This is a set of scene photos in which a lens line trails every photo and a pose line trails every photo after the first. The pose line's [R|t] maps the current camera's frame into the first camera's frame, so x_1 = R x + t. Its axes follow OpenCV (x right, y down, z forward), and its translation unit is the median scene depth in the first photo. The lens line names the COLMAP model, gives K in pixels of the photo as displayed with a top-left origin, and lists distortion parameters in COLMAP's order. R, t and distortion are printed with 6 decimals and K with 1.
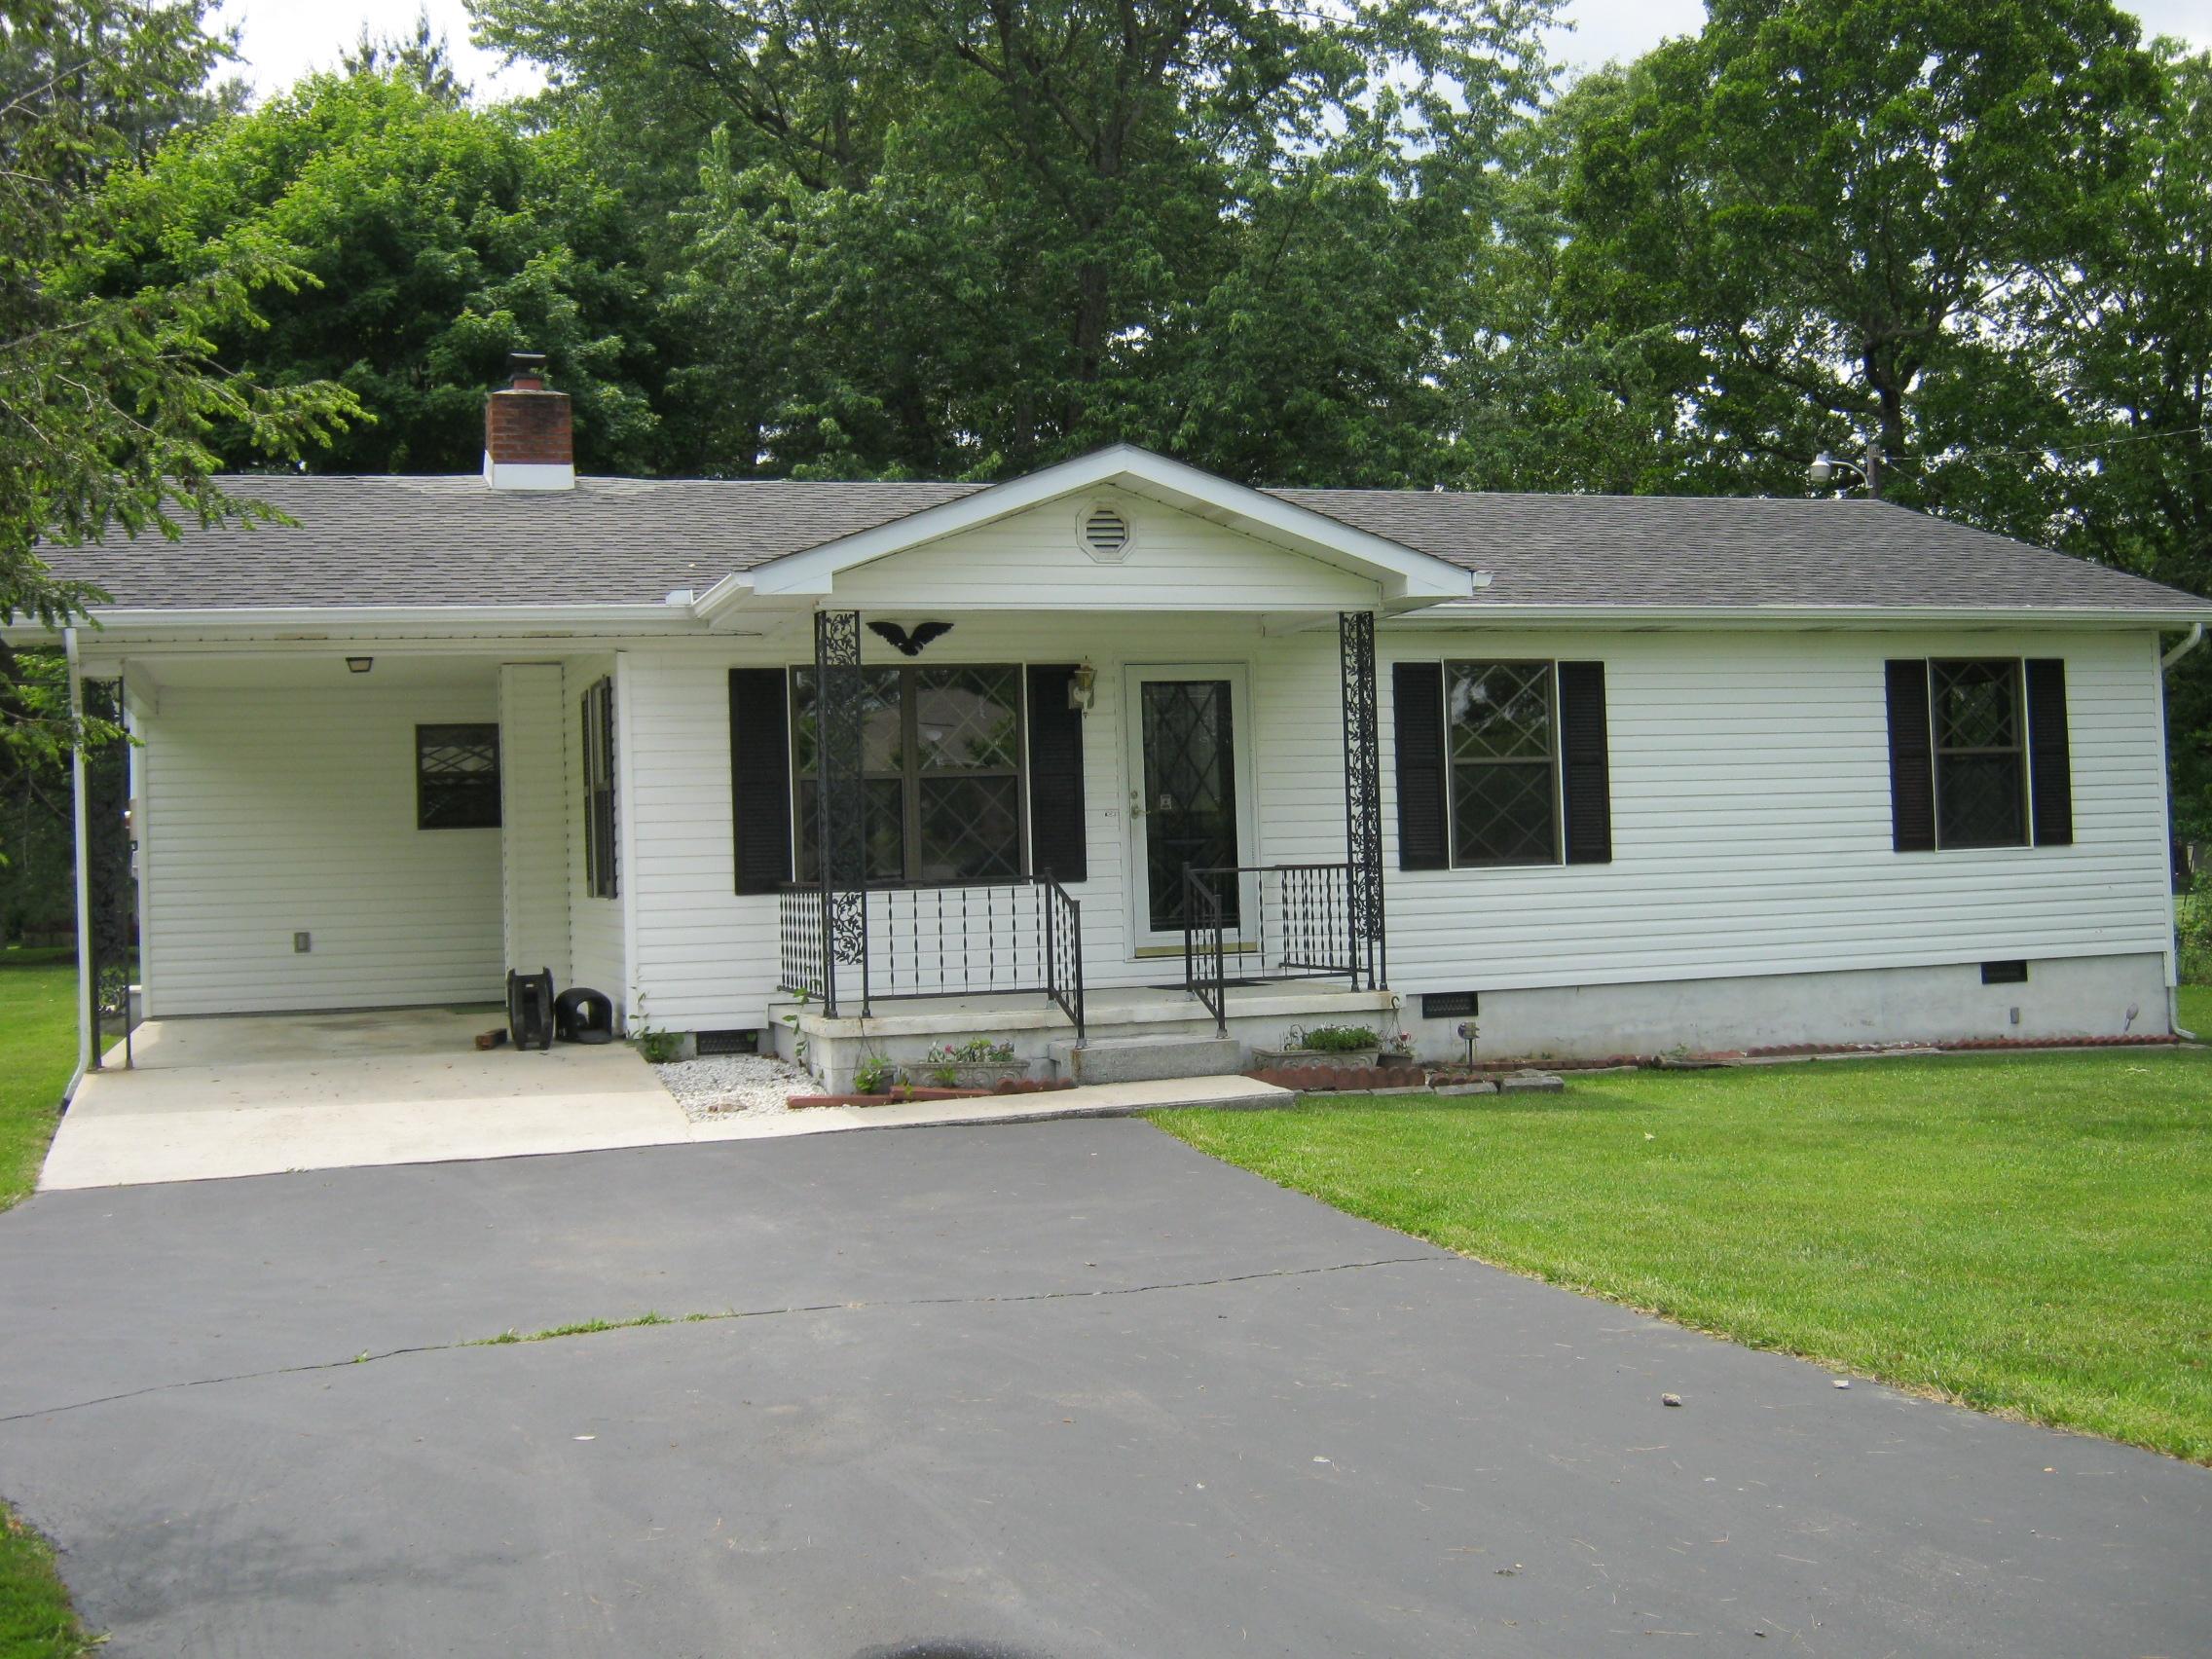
lens RADIAL K [[2494.7, 0, 1106.0], [0, 2494.7, 829.5], [0, 0, 1]] dist [-0.105098, 0.048947]
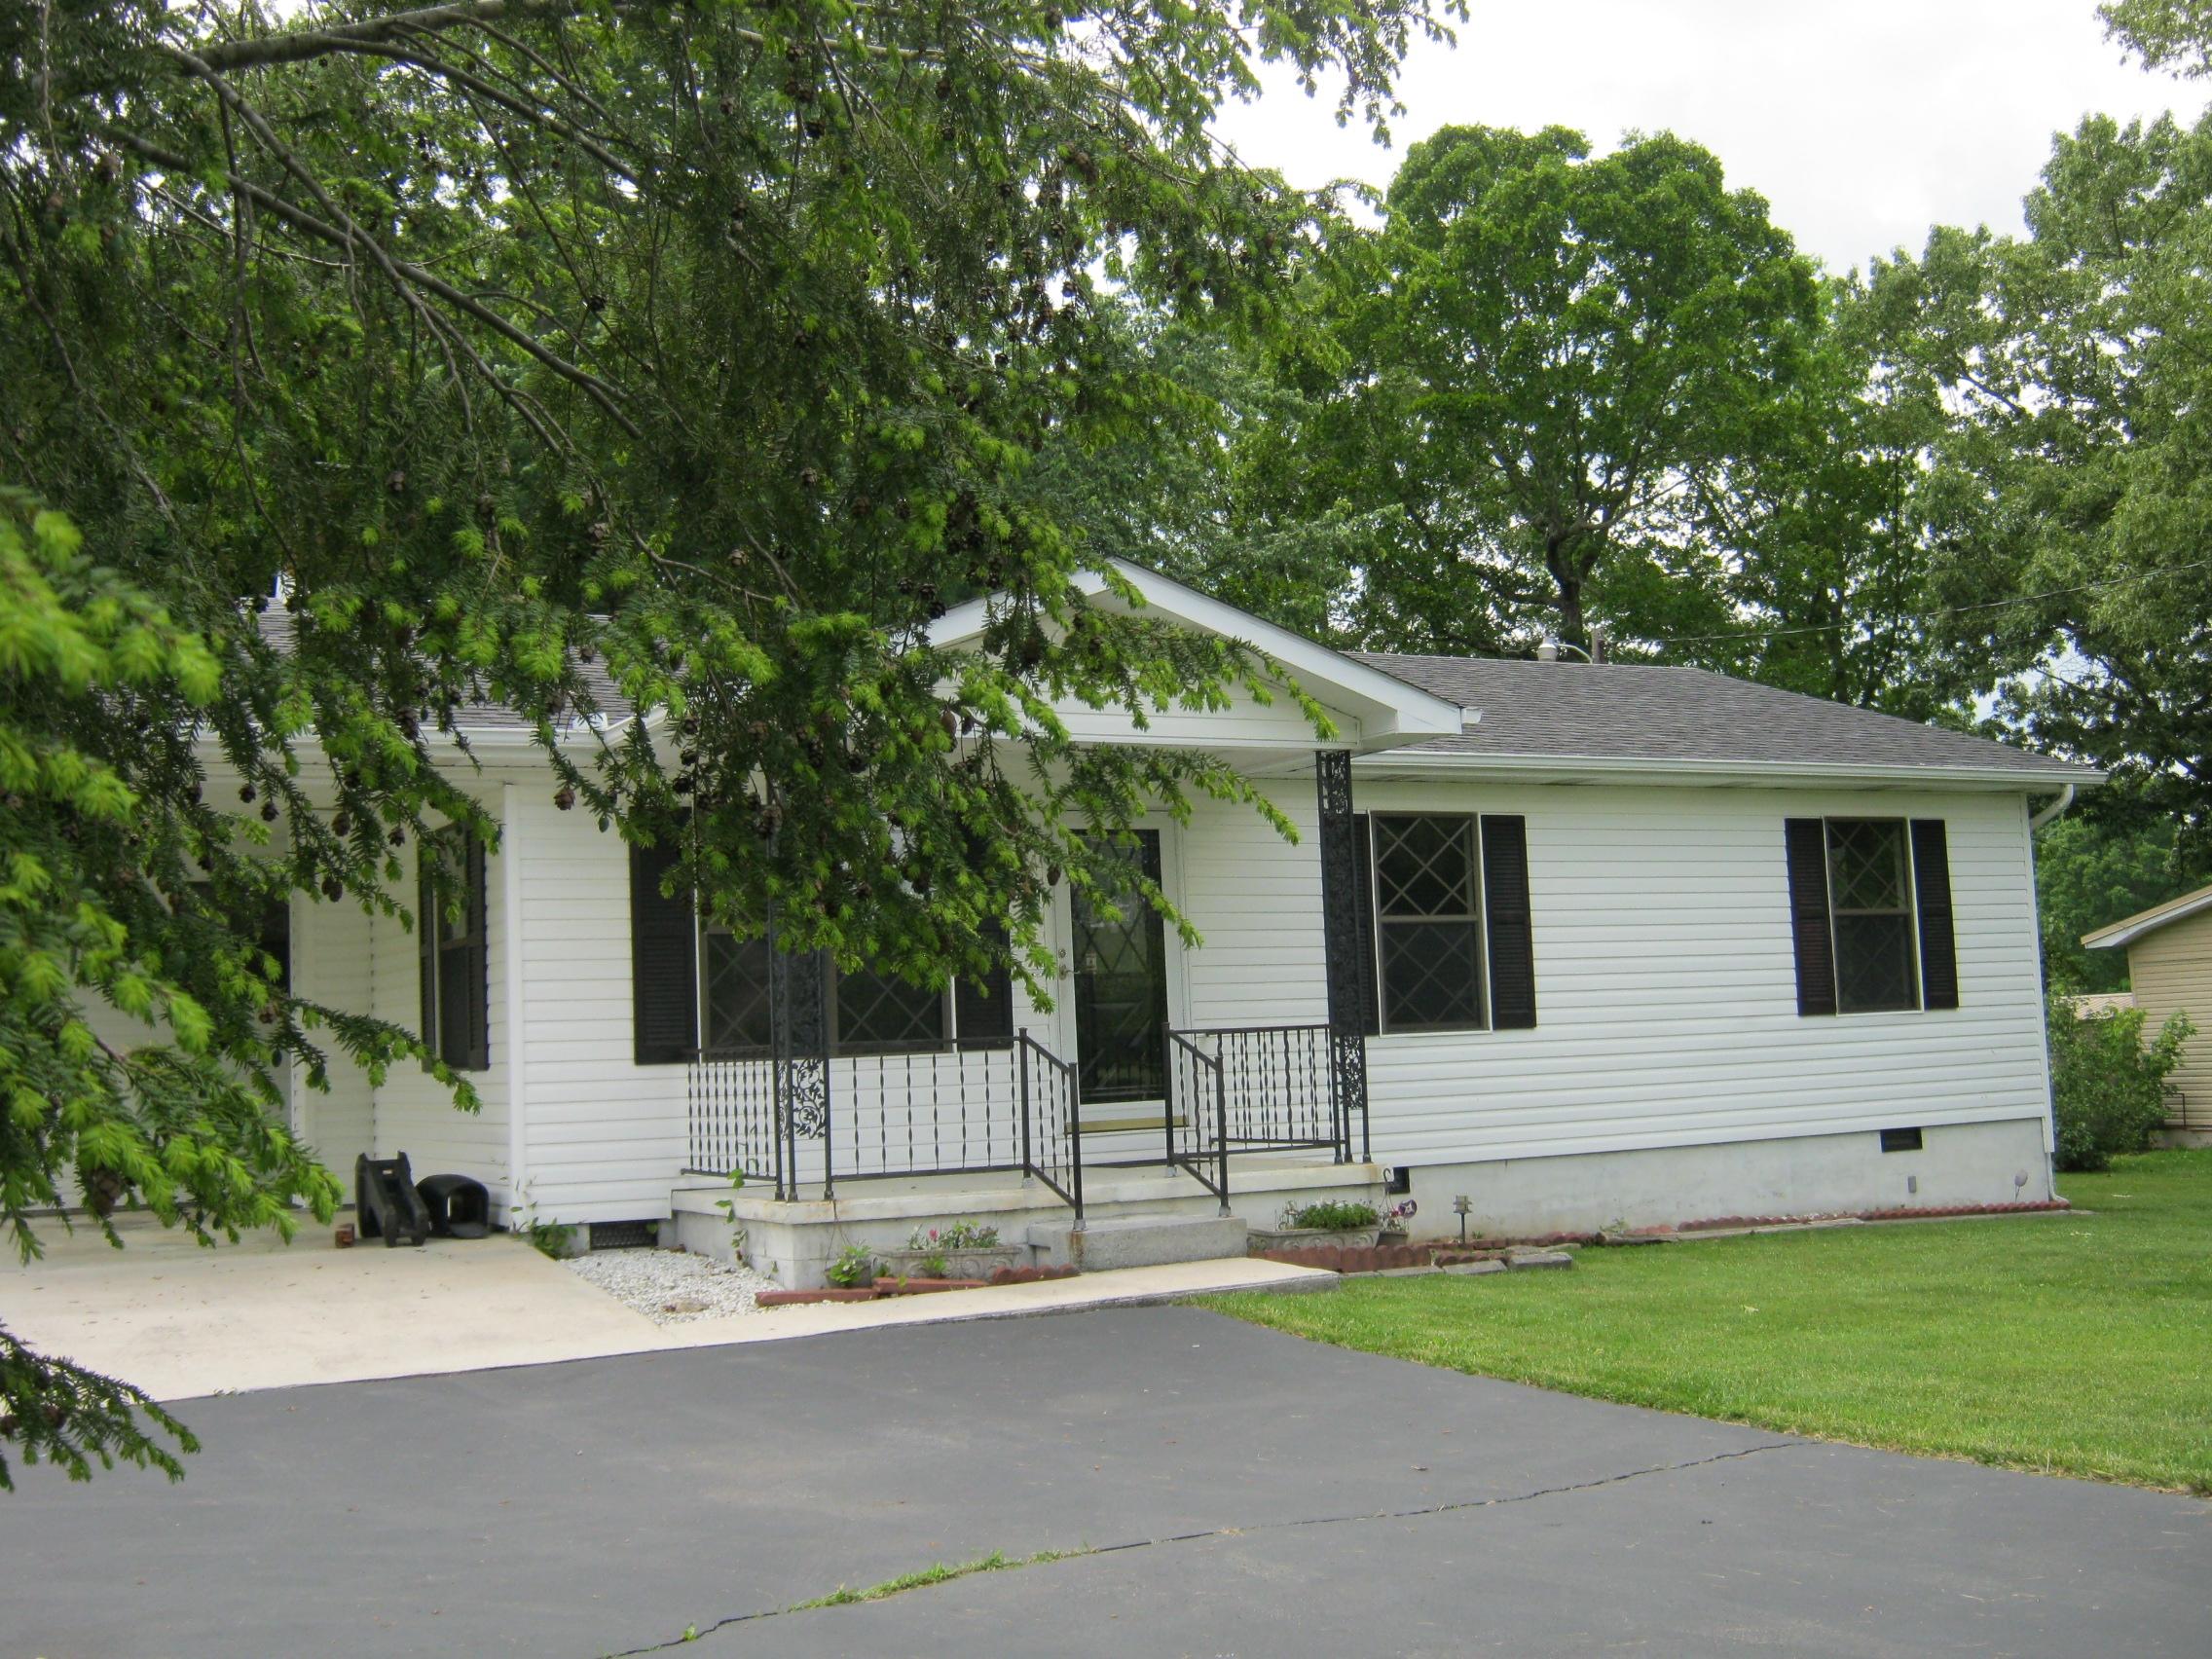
lens RADIAL K [[2494.7, 0, 1106.0], [0, 2494.7, 829.5], [0, 0, 1]] dist [-0.105098, 0.048947]
pose [[0.983849, 0.008560, 0.178798, -0.133634], [0.006290, 0.996586, -0.082325, 0.015651], [-0.178892, 0.082120, 0.980436, 0.101593]]
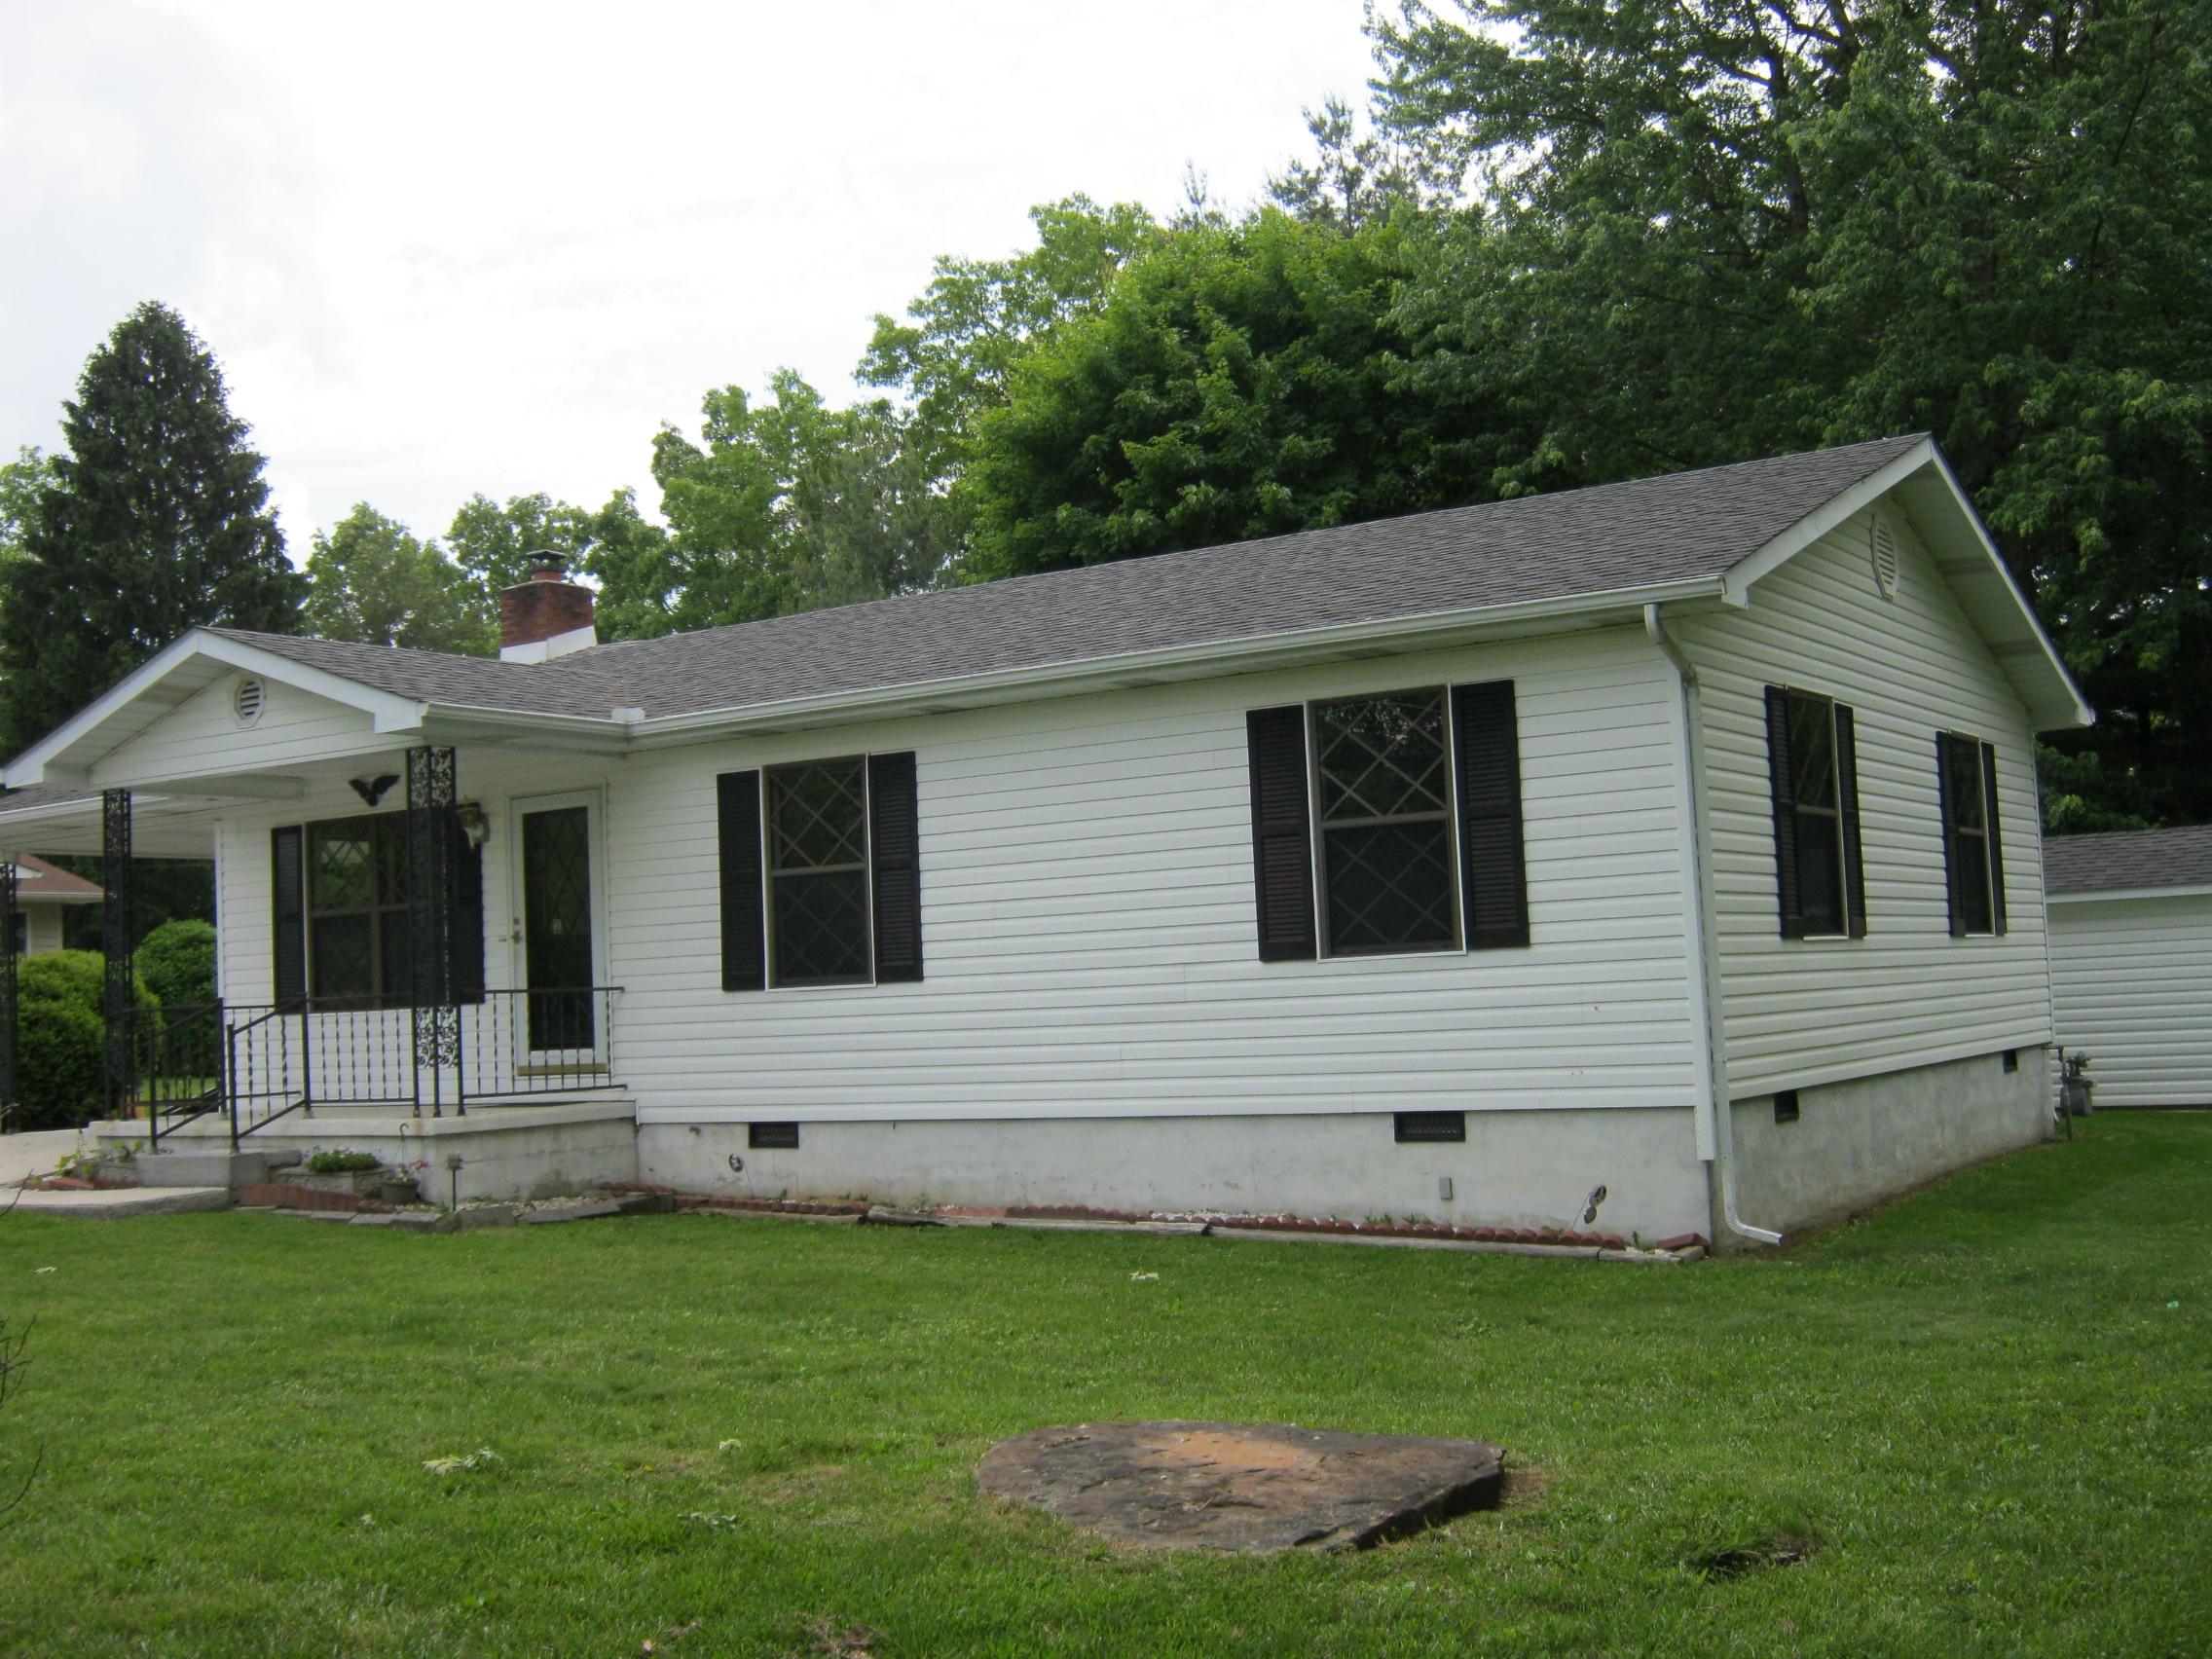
lens RADIAL K [[2494.7, 0, 1106.0], [0, 2494.7, 829.5], [0, 0, 1]] dist [-0.105098, 0.048947]
pose [[0.614574, -0.043556, -0.787655, 0.984237], [0.043205, 0.998834, -0.021522, -0.019077], [0.787675, -0.020803, 0.615740, 0.538434]]
